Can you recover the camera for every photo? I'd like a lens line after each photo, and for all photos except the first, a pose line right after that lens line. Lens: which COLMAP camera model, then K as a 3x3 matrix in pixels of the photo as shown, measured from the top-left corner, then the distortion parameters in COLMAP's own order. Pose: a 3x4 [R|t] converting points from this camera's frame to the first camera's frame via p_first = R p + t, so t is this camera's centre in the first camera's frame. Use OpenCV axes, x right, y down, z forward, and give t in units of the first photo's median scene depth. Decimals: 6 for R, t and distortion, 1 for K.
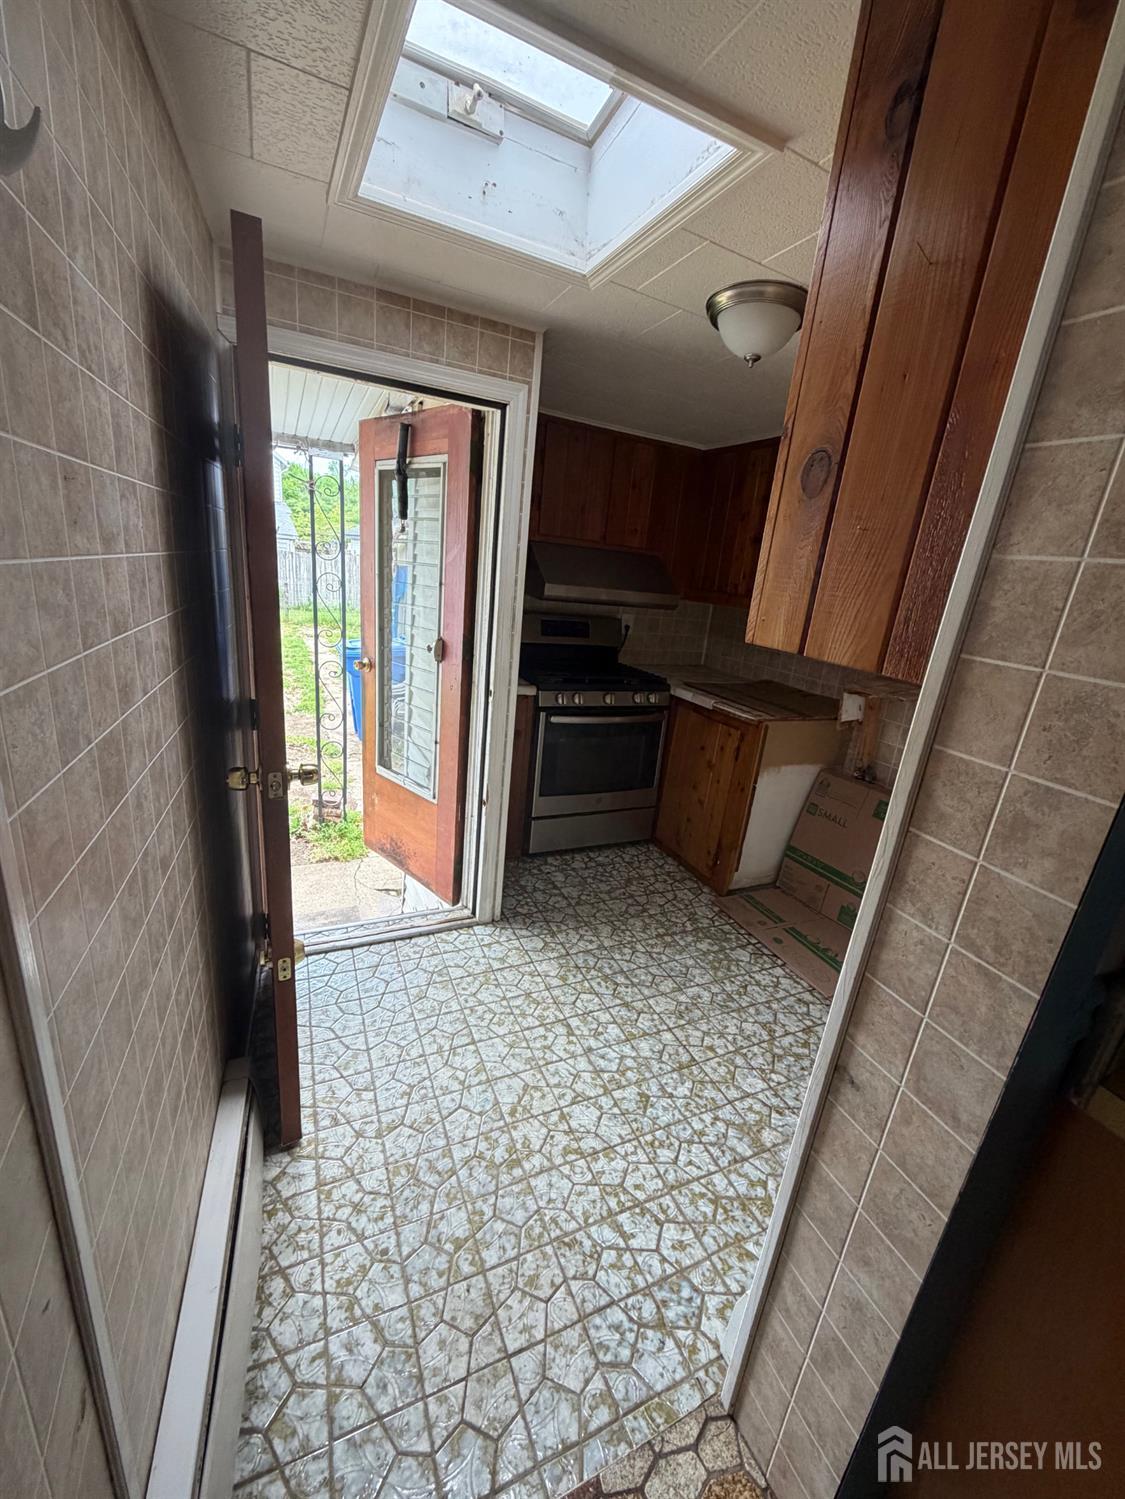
lens RADIAL K [[602.4, 0, 566.6], [0, 602.4, 751.3], [0, 0, 1]] dist [0.001178, -0.001055]
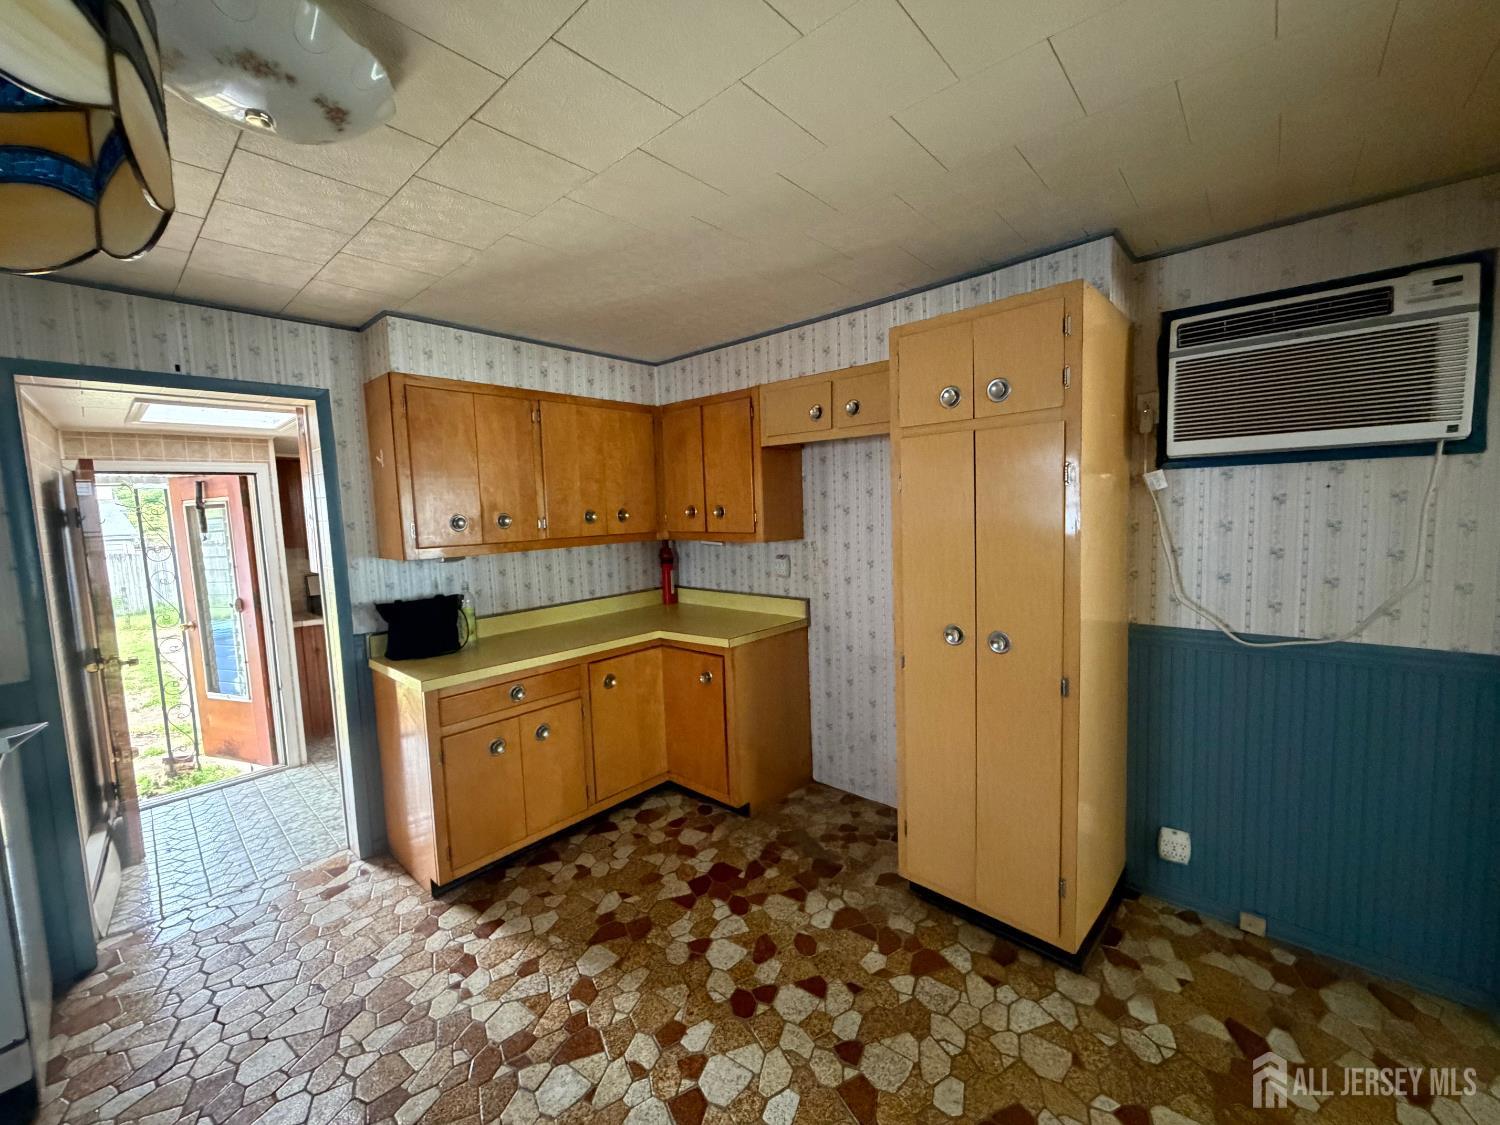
lens RADIAL K [[602.8, 0, 740.7], [0, 602.8, 560.2], [0, 0, 1]] dist [0.001178, -0.001055]
pose [[0.918472, -0.166045, 0.358939, 0.477227], [0.234391, 0.959564, -0.155878, 0.293192], [-0.318543, 0.227301, 0.920253, -0.985059]]
